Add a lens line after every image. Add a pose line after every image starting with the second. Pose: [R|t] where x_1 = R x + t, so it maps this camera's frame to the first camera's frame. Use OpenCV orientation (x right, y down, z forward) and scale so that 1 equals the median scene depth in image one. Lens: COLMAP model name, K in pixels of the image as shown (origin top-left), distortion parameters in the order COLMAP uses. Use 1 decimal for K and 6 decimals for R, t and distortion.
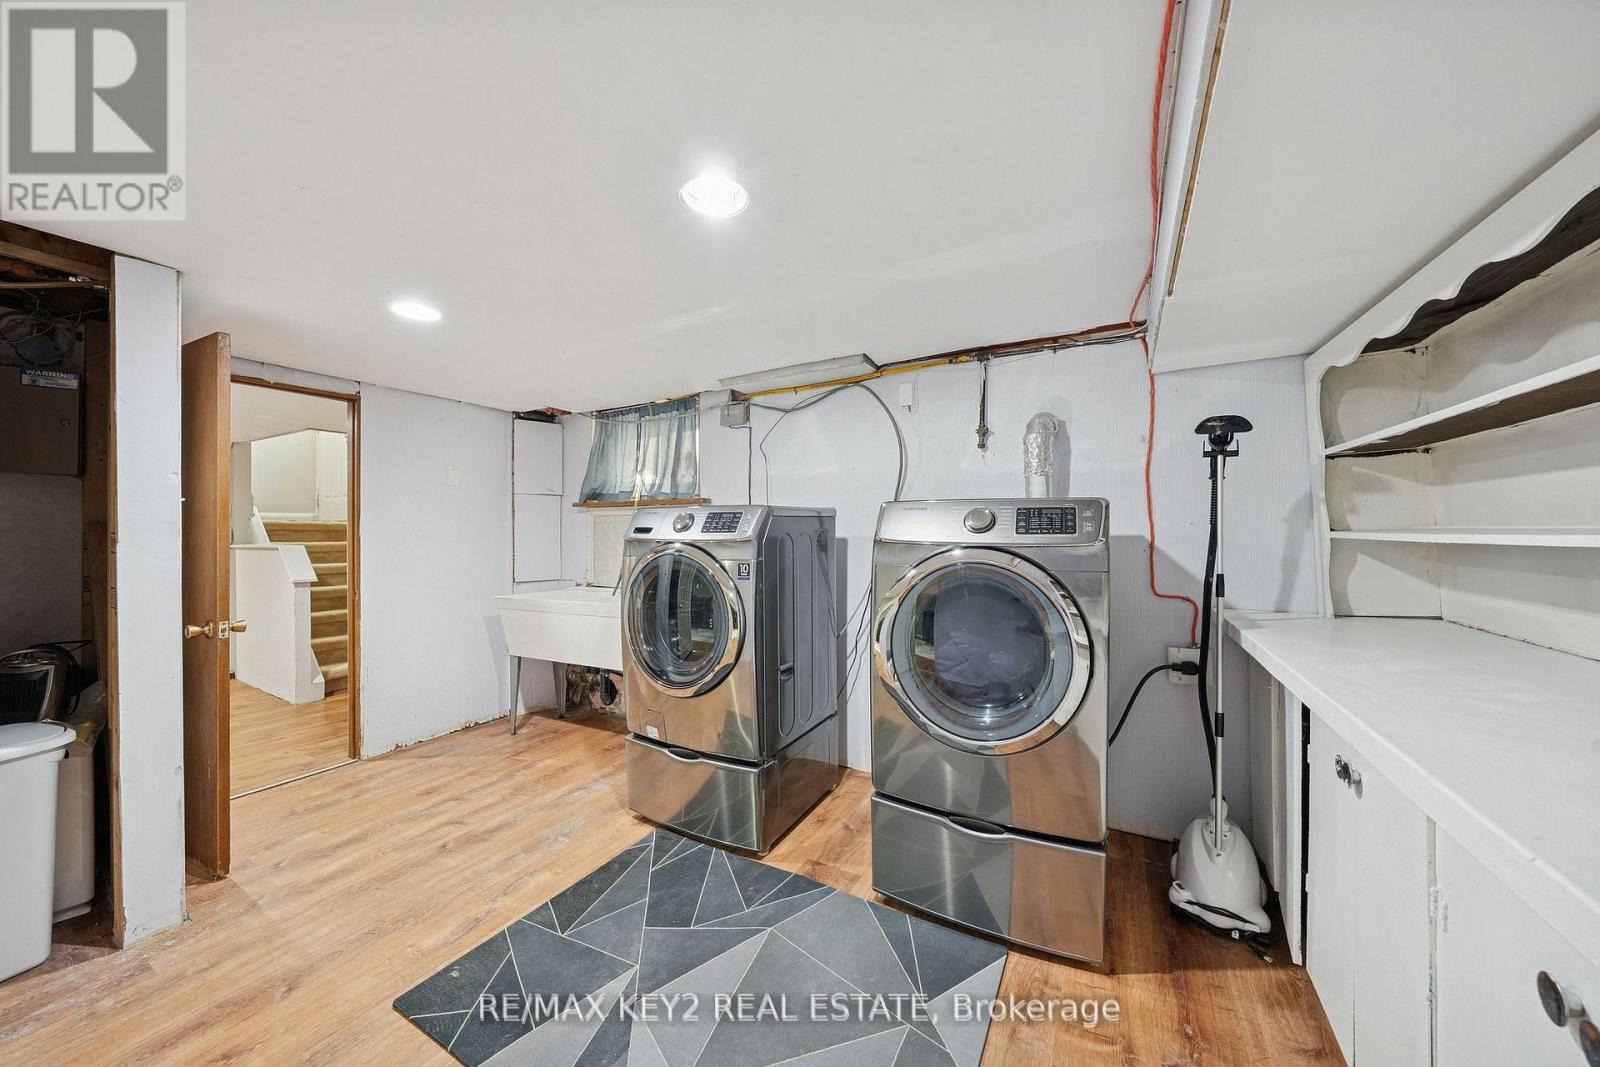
lens RADIAL K [[554.3, 0, 790.4], [0, 554.3, 528.0], [0, 0, 1]] dist [-0.000747, -0.000052]
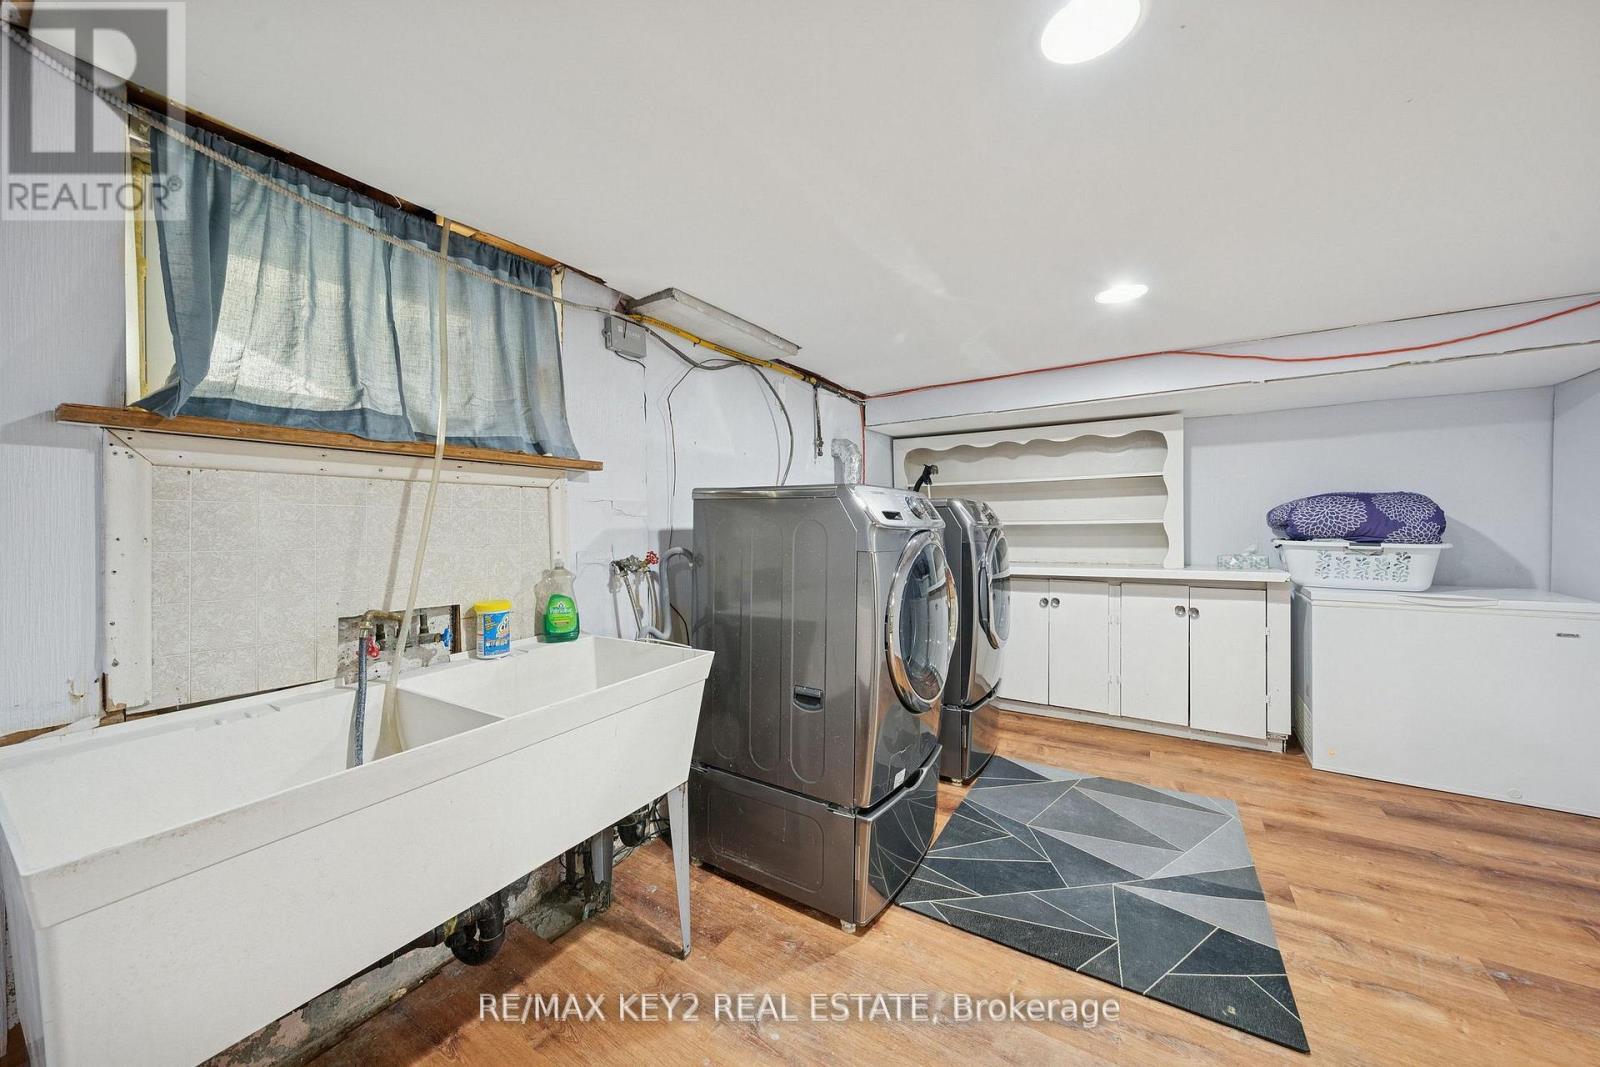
lens RADIAL K [[554.3, 0, 790.4], [0, 554.3, 528.0], [0, 0, 1]] dist [-0.000747, -0.000052]
pose [[0.070126, -0.002691, 0.997534, -1.099972], [-0.002110, 0.999994, 0.002846, 0.016282], [-0.997536, -0.002304, 0.070120, 1.173940]]
